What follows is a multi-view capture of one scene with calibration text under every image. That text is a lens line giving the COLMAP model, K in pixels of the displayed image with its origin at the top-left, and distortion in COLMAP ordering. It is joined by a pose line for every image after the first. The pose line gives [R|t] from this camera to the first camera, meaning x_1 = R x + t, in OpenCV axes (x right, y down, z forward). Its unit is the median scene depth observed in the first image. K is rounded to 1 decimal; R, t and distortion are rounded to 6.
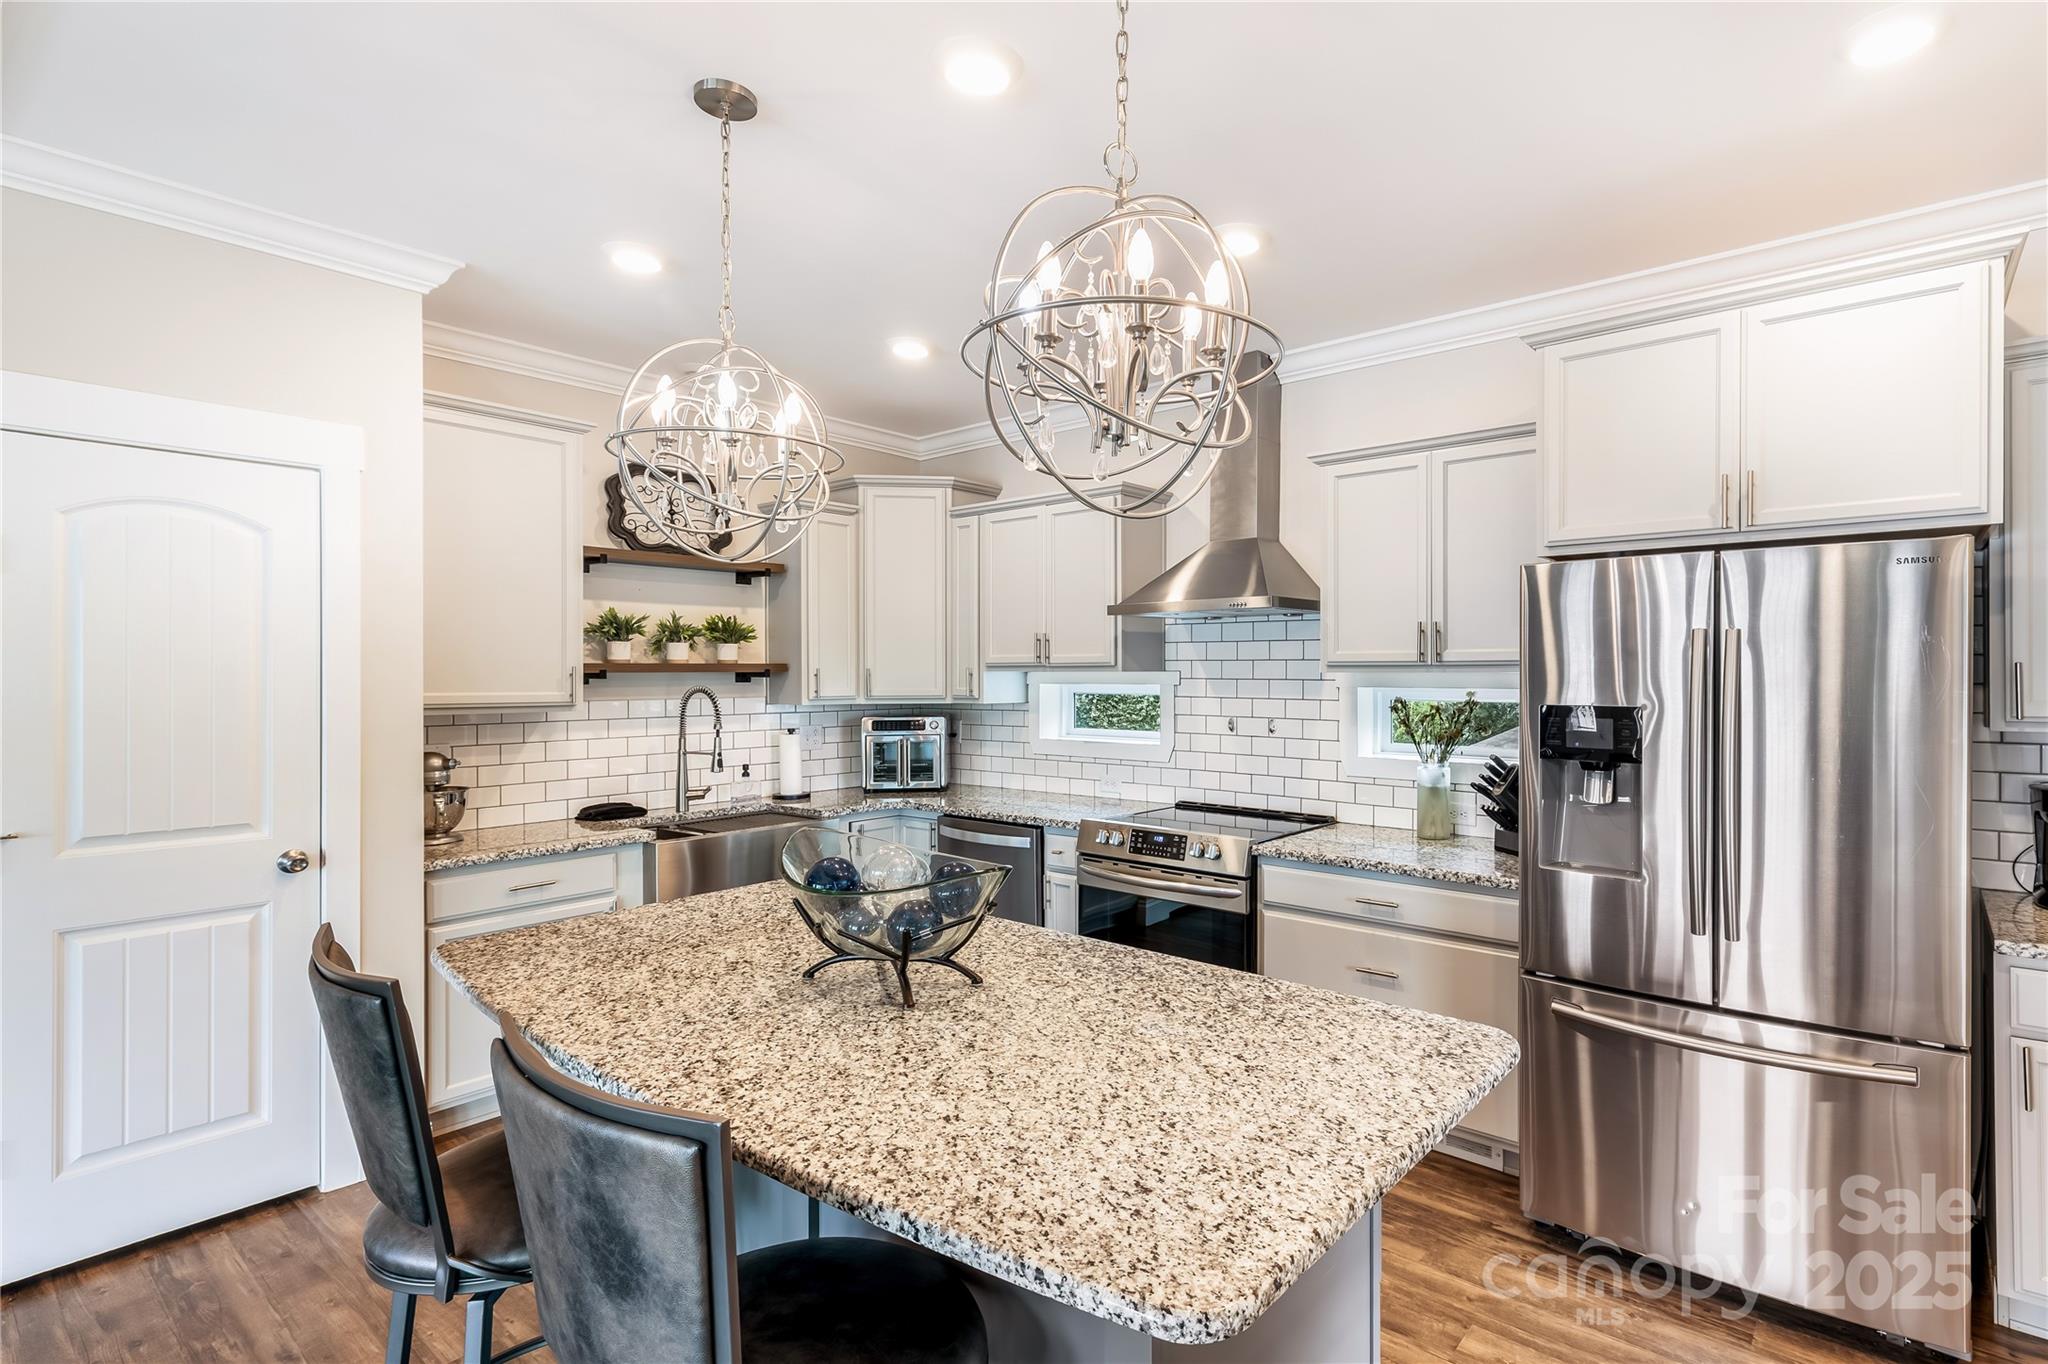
lens RADIAL K [[974.1, 0, 1137.8], [0, 974.1, 679.4], [0, 0, 1]] dist [0.008890, 0.000062]
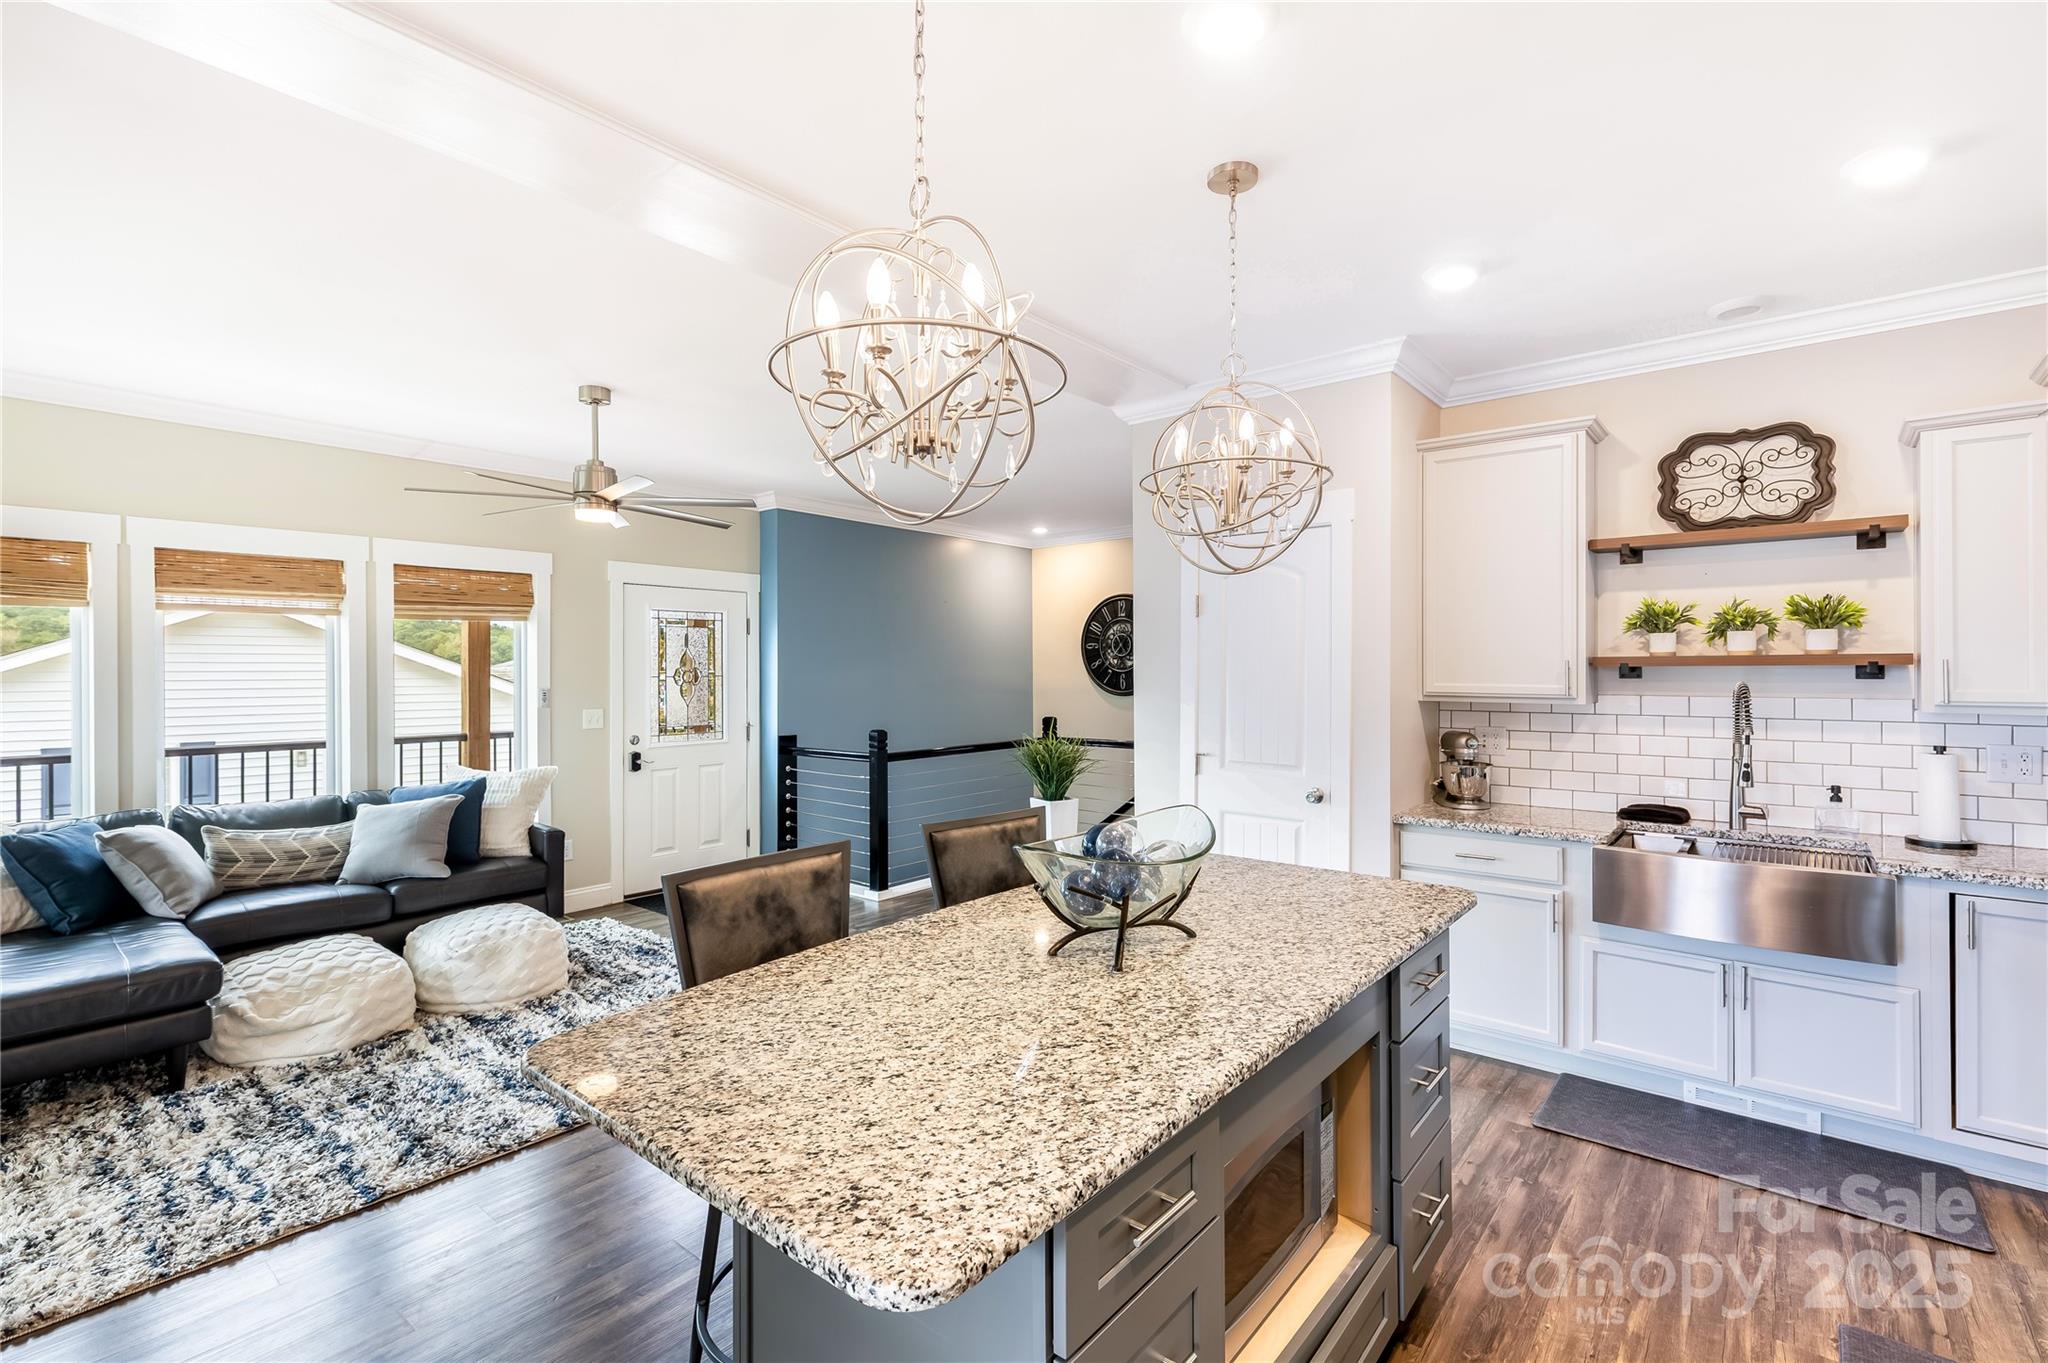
lens RADIAL K [[974.1, 0, 1095.7], [0, 974.1, 672.1], [0, 0, 1]] dist [0.008890, 0.000062]
pose [[-0.018132, 0.004067, -0.999827, 0.412625], [-0.003498, 0.999985, 0.004131, -0.003354], [0.999829, 0.003572, -0.018117, 0.476961]]
